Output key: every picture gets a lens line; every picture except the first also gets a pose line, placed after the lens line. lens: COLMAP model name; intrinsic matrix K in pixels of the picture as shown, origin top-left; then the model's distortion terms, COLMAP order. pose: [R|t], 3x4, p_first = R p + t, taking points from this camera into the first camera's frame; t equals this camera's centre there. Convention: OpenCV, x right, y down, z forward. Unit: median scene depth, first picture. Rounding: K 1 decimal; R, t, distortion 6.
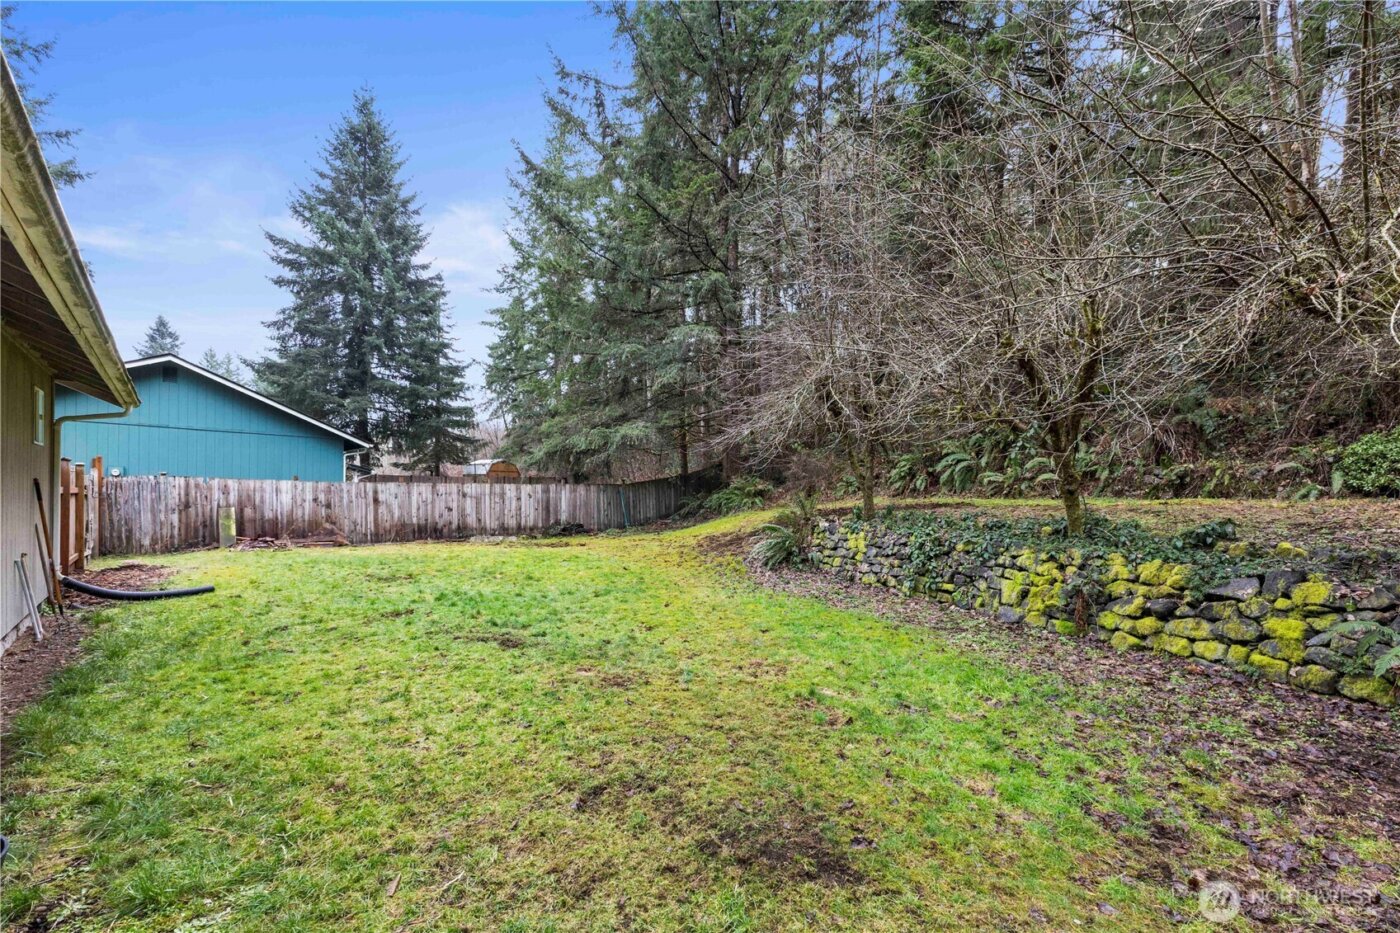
lens RADIAL K [[613.6, 0, 700.7], [0, 613.6, 476.3], [0, 0, 1]] dist [0.000961, 0.000062]
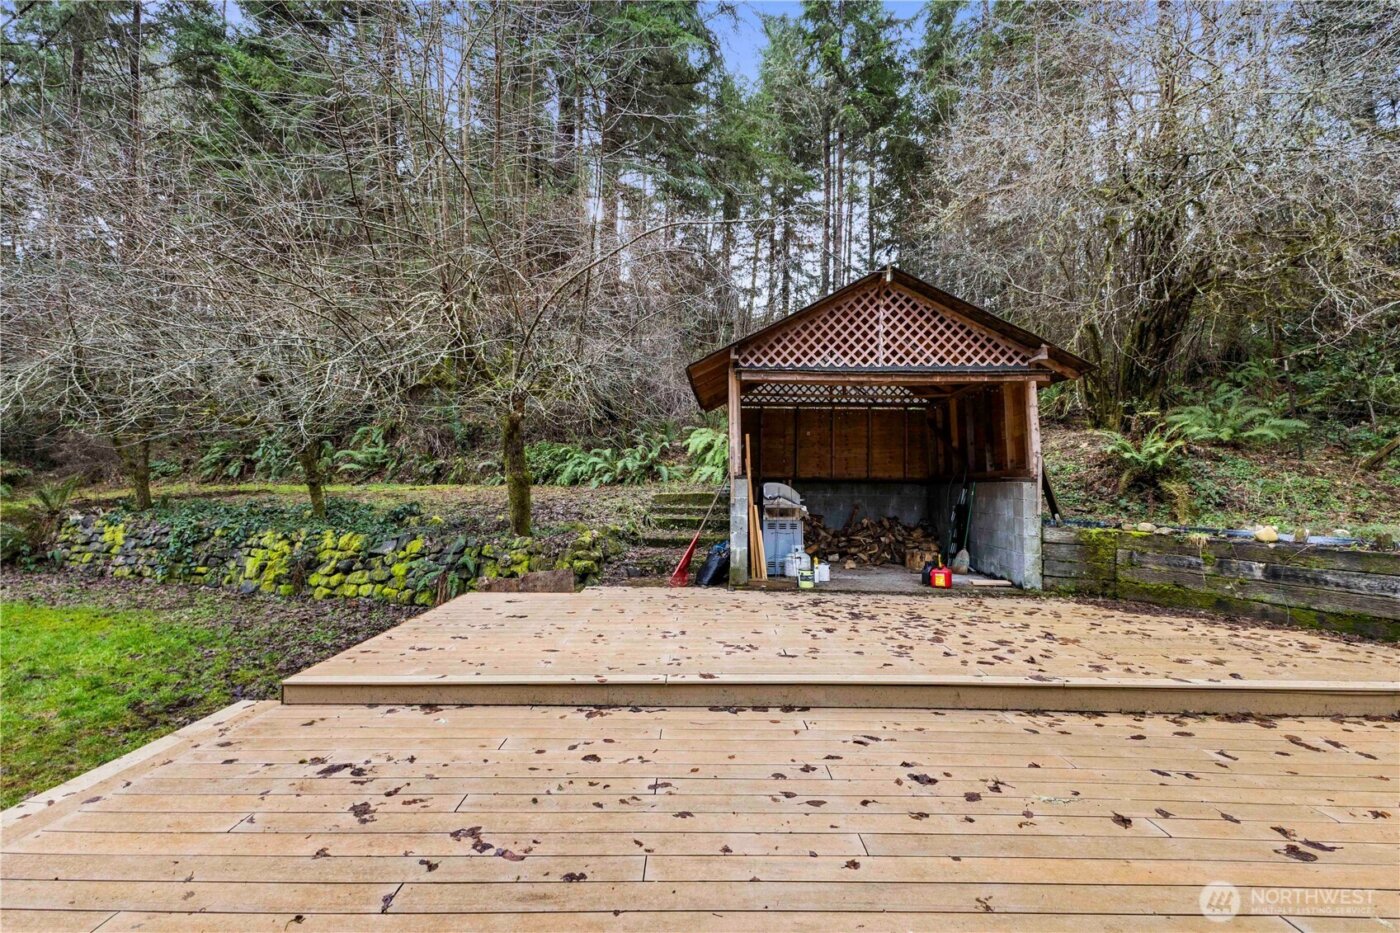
lens RADIAL K [[608.7, 0, 700.8], [0, 608.7, 467.3], [0, 0, 1]] dist [0.001486, -0.000009]
pose [[0.631495, 0.008626, 0.775332, 0.128898], [-0.023691, 0.999686, 0.008175, -0.036192], [-0.775018, -0.023531, 0.631501, -0.410095]]
